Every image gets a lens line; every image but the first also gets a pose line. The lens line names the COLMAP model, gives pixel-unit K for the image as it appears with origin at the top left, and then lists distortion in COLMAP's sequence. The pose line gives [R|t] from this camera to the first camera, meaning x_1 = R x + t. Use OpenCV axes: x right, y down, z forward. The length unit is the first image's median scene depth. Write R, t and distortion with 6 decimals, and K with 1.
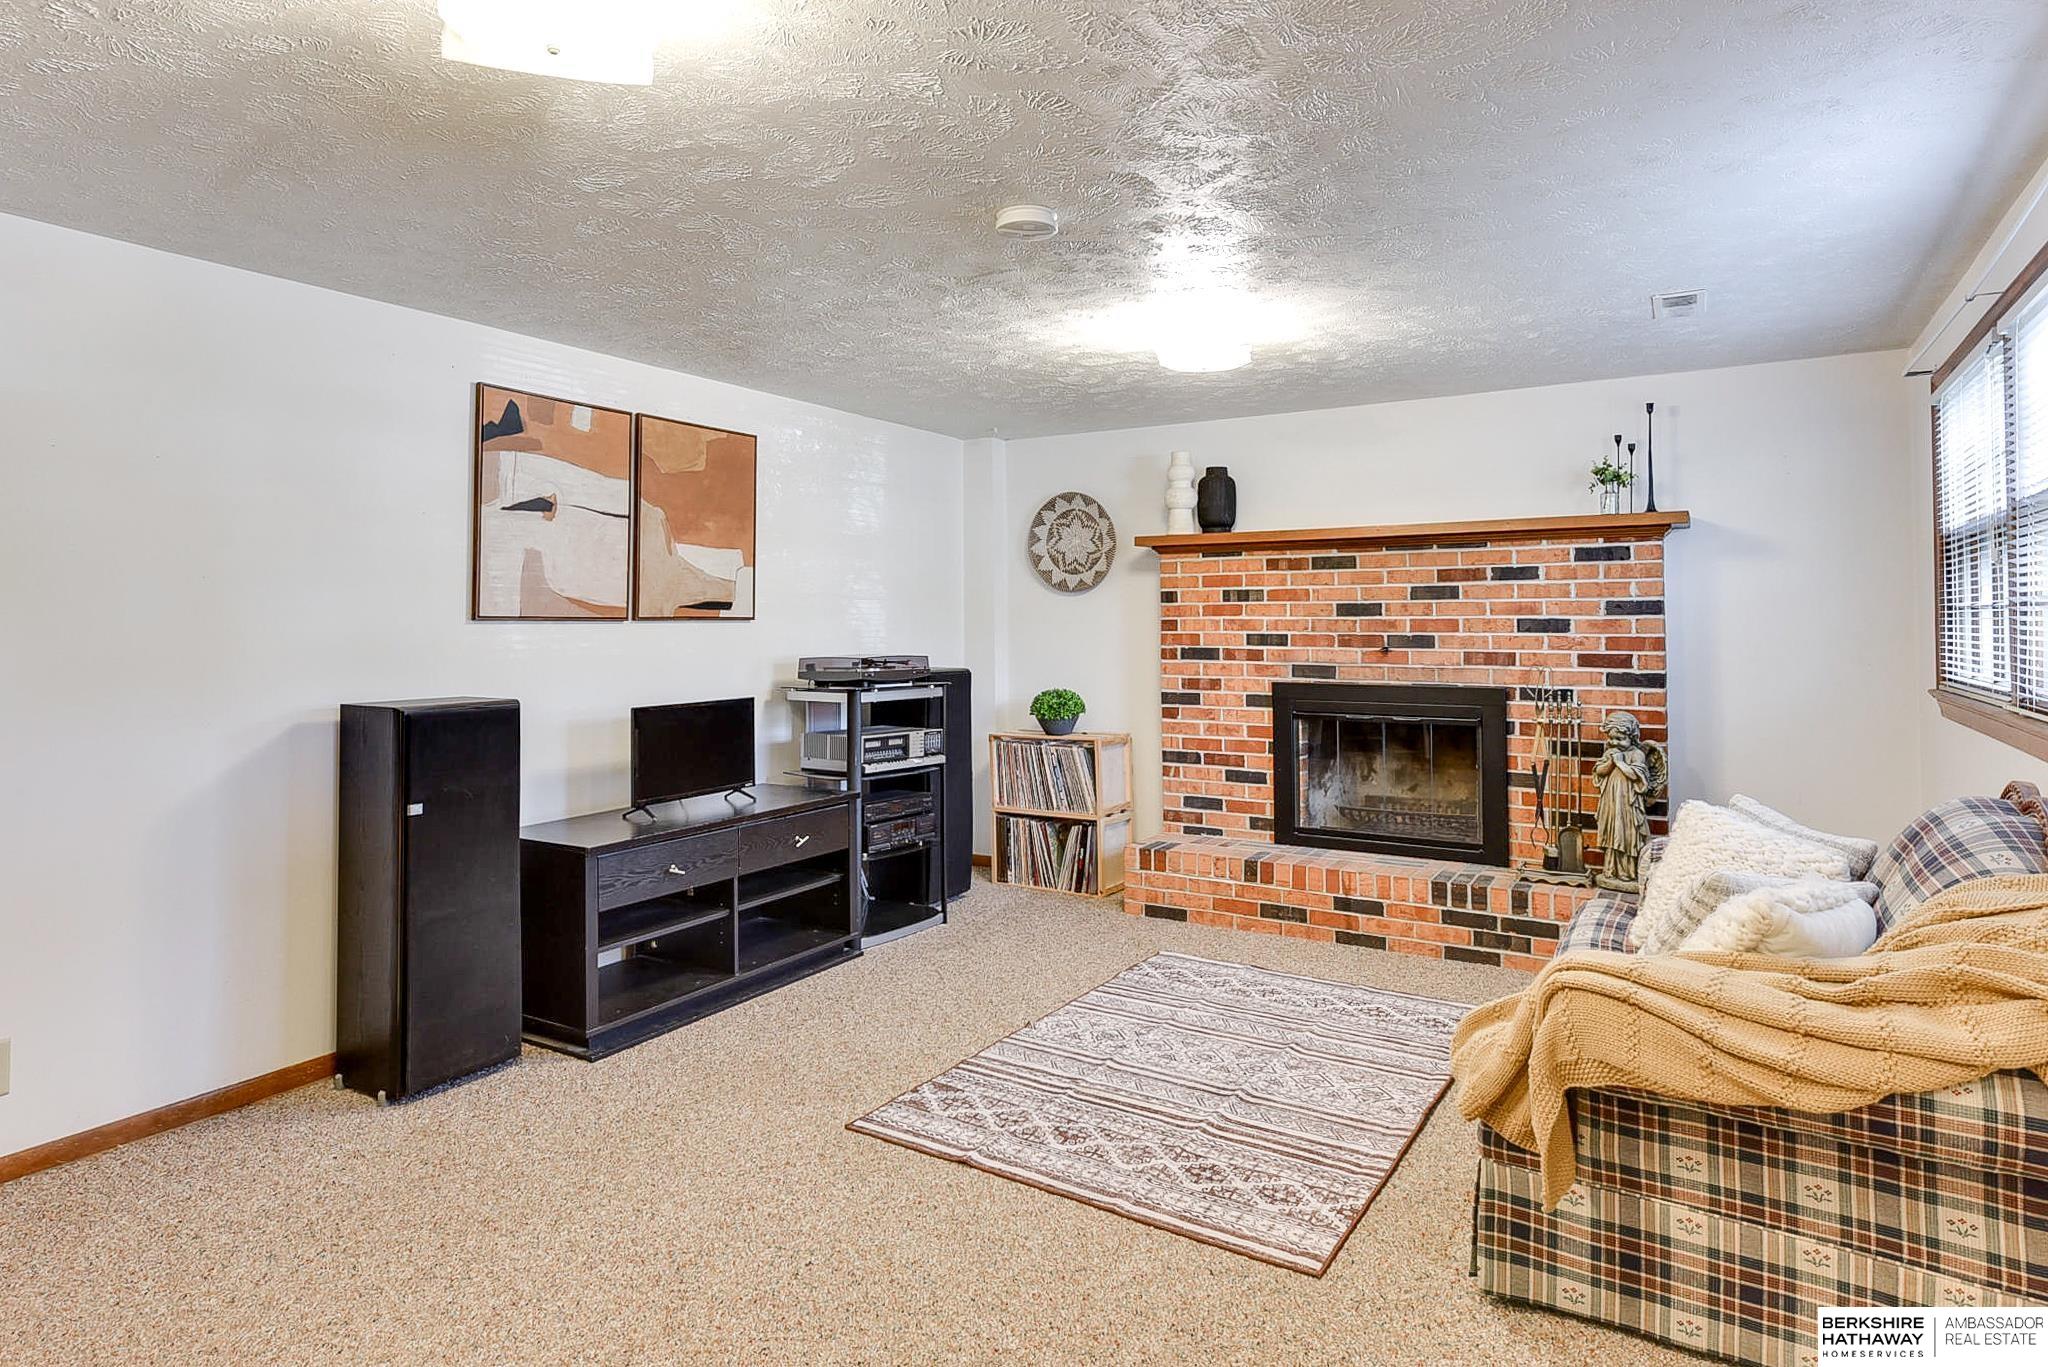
lens RADIAL K [[1166.7, 0, 1005.3], [0, 1166.7, 596.1], [0, 0, 1]] dist [0.009388, -0.004138]
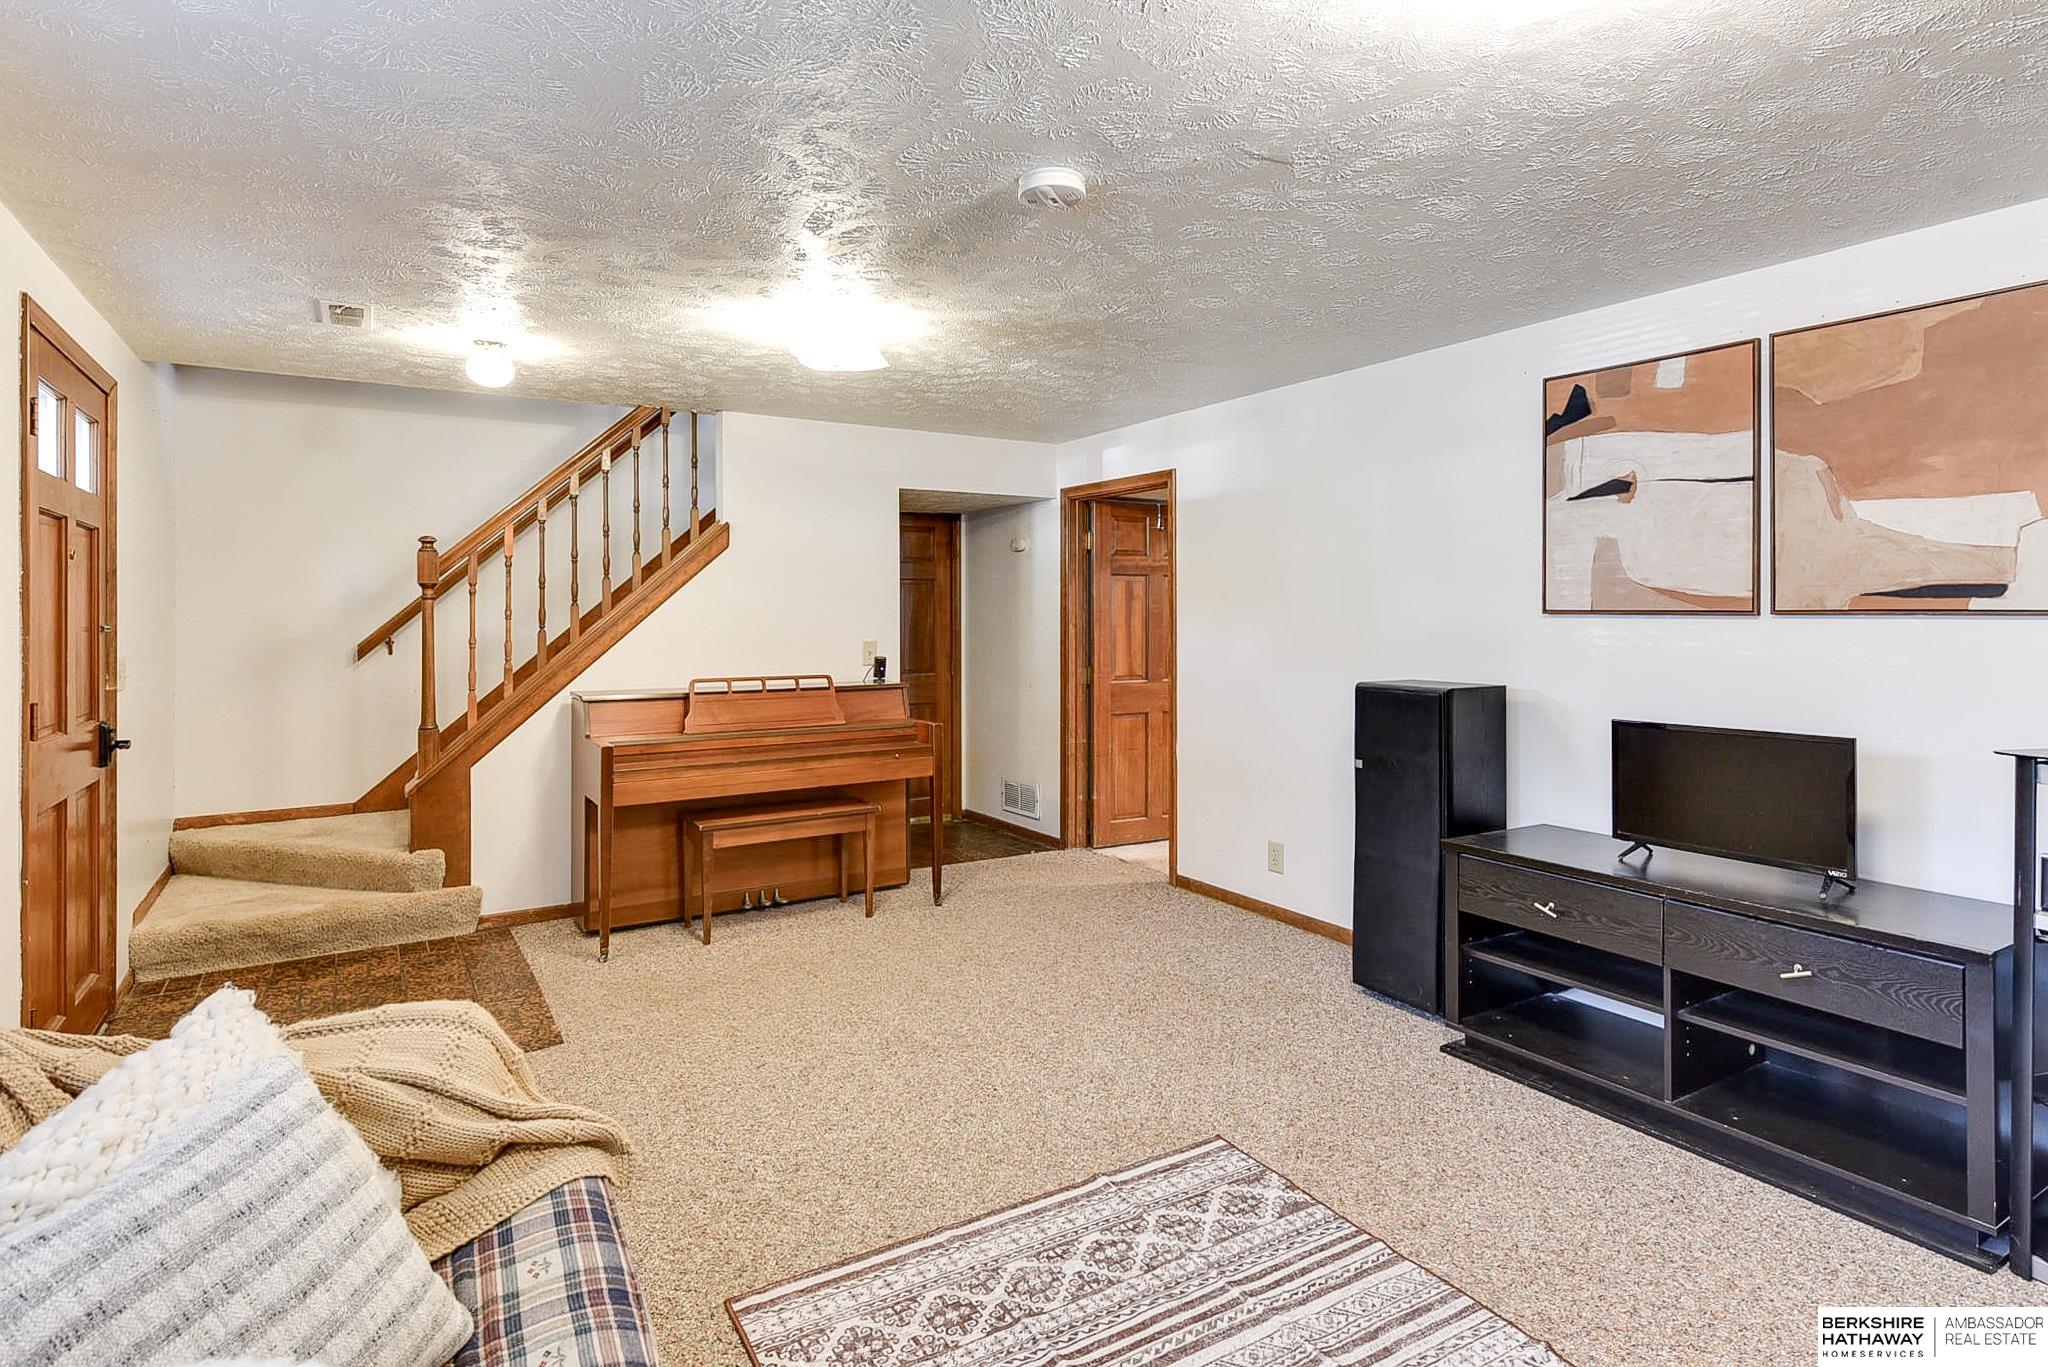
lens RADIAL K [[1042.9, 0, 997.2], [0, 1042.9, 615.6], [0, 0, 1]] dist [0.007516, -0.002851]
pose [[-0.452220, 0.007226, -0.891877, 0.509171], [0.020653, 0.999784, -0.002371, 0.012927], [0.891667, -0.019492, -0.452272, 0.875305]]
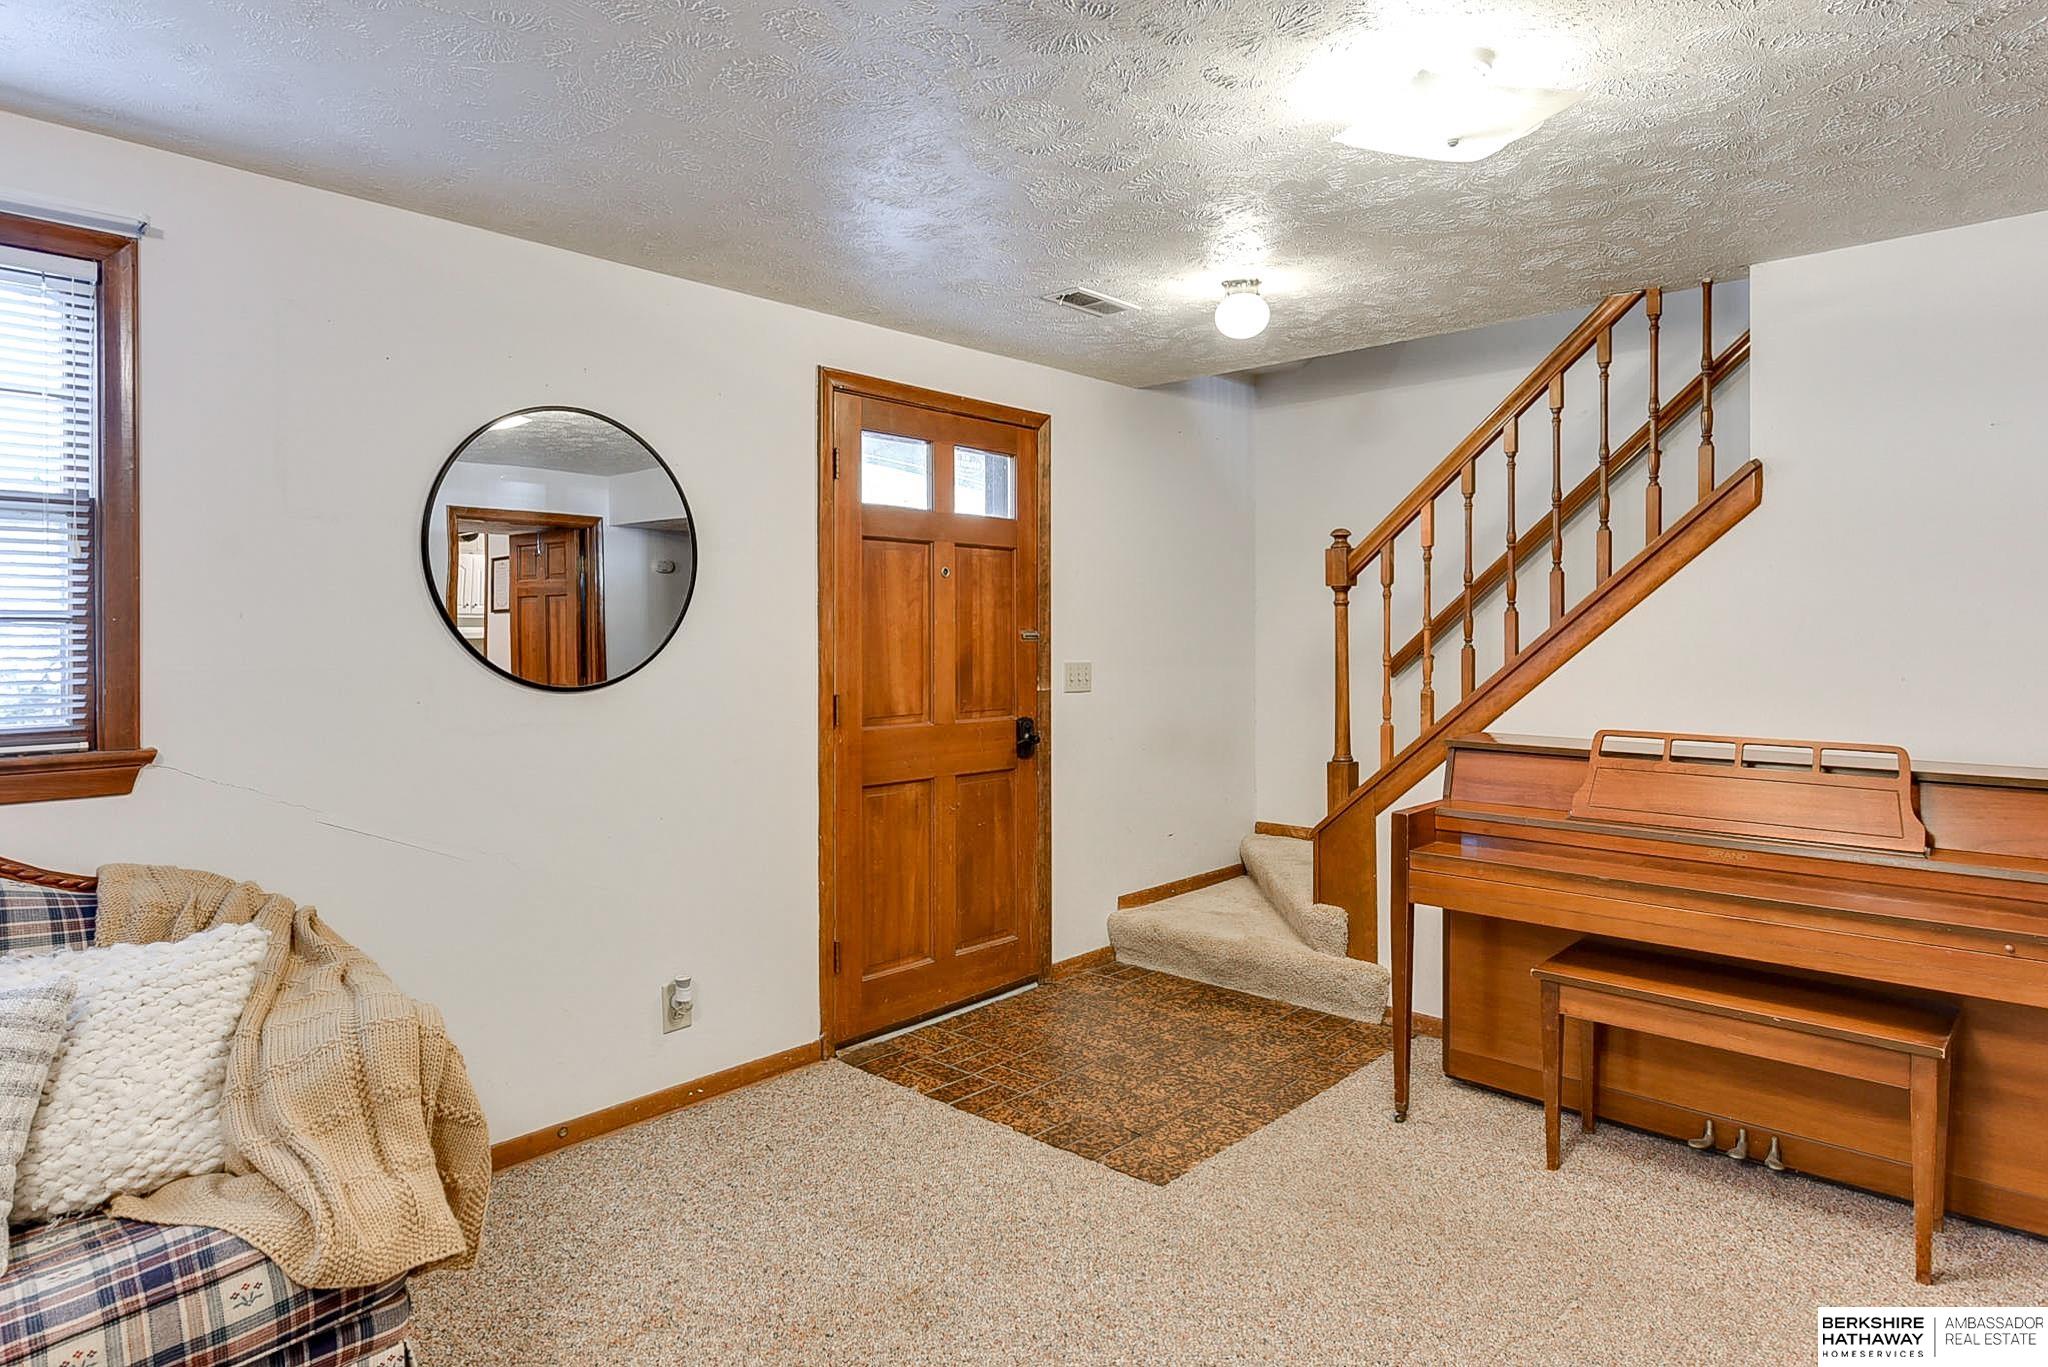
lens RADIAL K [[1166.7, 0, 1005.5], [0, 1166.7, 630.9], [0, 0, 1]] dist [0.009388, -0.004138]
pose [[-0.979827, 0.006626, 0.199740, -0.070527], [0.003875, 0.999892, -0.014162, 0.016873], [-0.199812, -0.013102, -0.979747, 0.899877]]
